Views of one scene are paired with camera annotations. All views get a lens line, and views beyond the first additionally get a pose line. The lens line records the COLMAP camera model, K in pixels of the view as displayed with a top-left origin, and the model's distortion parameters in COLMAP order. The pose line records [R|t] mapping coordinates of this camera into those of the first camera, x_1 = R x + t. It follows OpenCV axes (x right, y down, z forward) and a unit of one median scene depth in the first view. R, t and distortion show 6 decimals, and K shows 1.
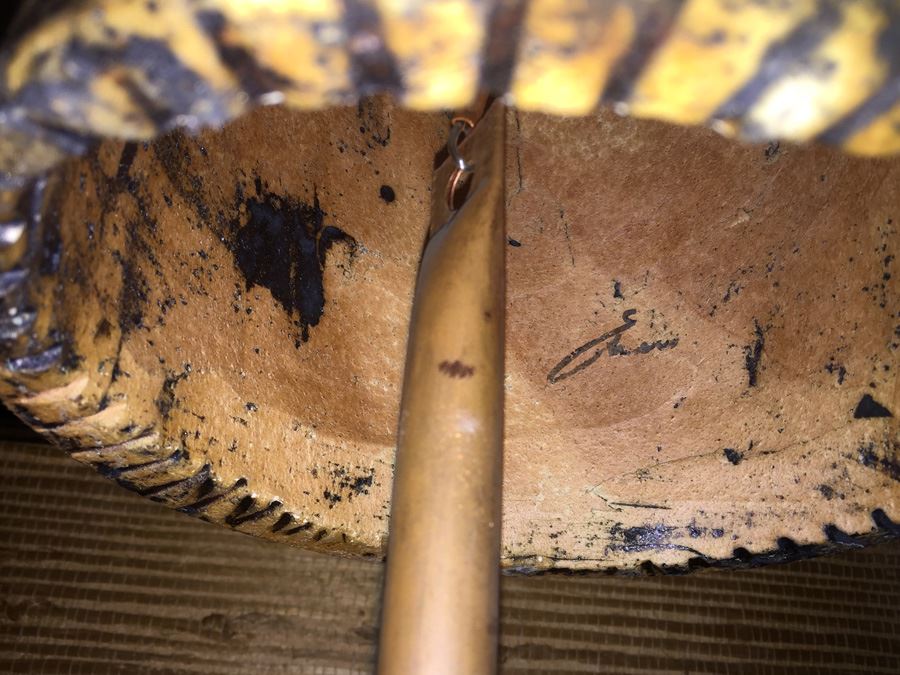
lens RADIAL K [[823.1, 0, 450.0], [0, 823.1, 337.5], [0, 0, 1]] dist [0.102627, -0.150296]
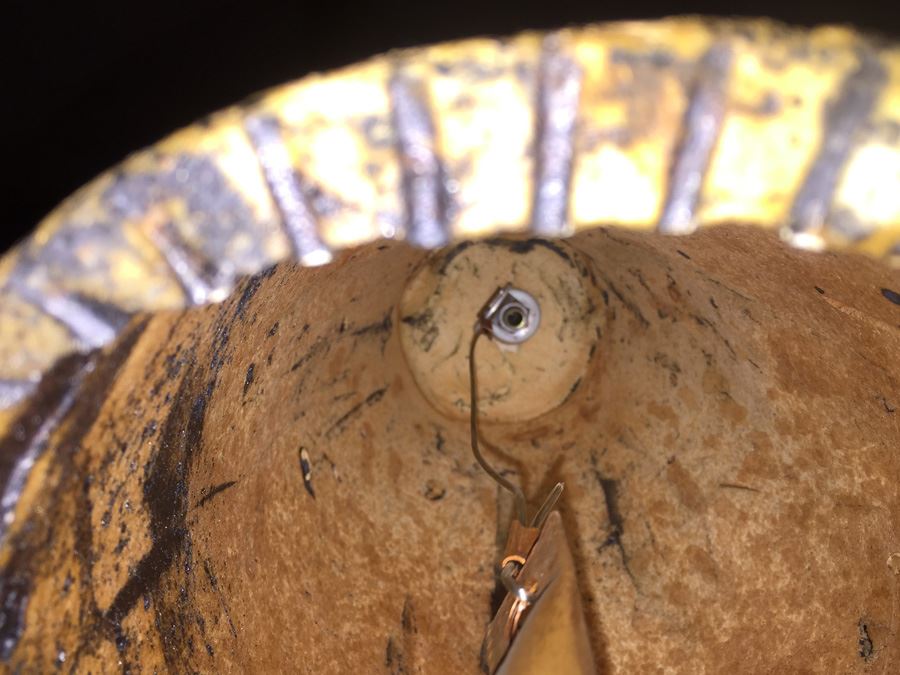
lens RADIAL K [[823.1, 0, 450.0], [0, 823.1, 337.5], [0, 0, 1]] dist [0.102627, -0.150296]
pose [[0.996546, -0.081794, 0.014359, -0.036577], [0.066193, 0.677944, -0.732127, 0.202157], [0.050149, 0.730549, 0.681016, 0.193374]]
